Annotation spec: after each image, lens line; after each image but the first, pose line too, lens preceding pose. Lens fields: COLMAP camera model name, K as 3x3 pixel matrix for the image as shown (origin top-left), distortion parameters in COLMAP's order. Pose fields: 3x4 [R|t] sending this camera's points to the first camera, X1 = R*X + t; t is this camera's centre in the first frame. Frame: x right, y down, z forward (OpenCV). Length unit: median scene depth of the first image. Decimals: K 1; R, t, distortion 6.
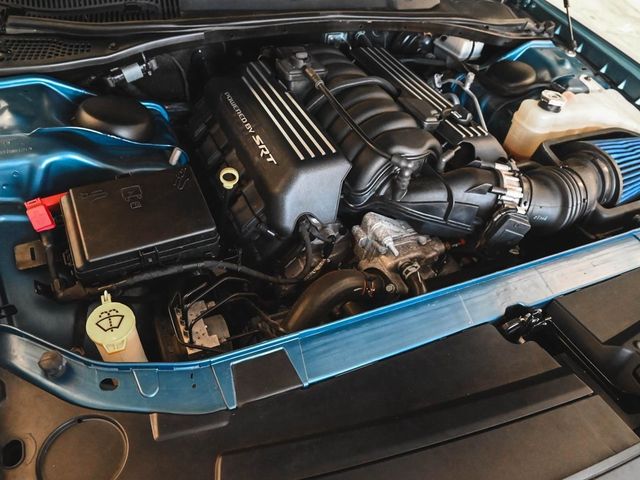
lens RADIAL K [[447.6, 0, 320.3], [0, 447.6, 241.8], [0, 0, 1]] dist [-0.011113, -0.004323]
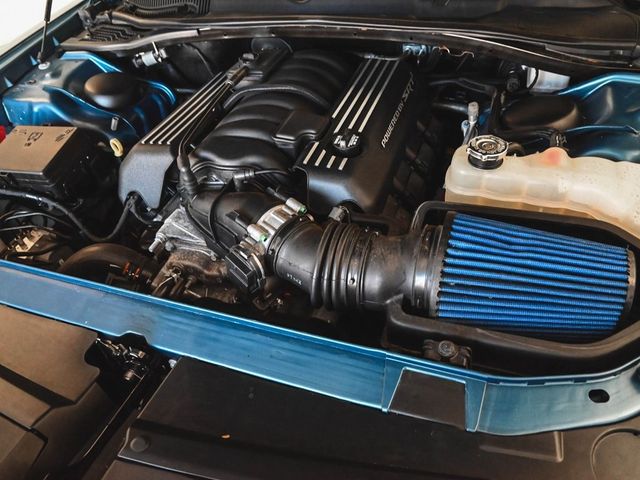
lens RADIAL K [[447.6, 0, 320.3], [0, 447.6, 238.2], [0, 0, 1]] dist [-0.011113, -0.004323]
pose [[0.726537, 0.330137, -0.602623, 0.867343], [-0.337236, 0.935446, 0.105889, -0.194951], [0.598679, 0.126294, 0.790970, 0.342097]]
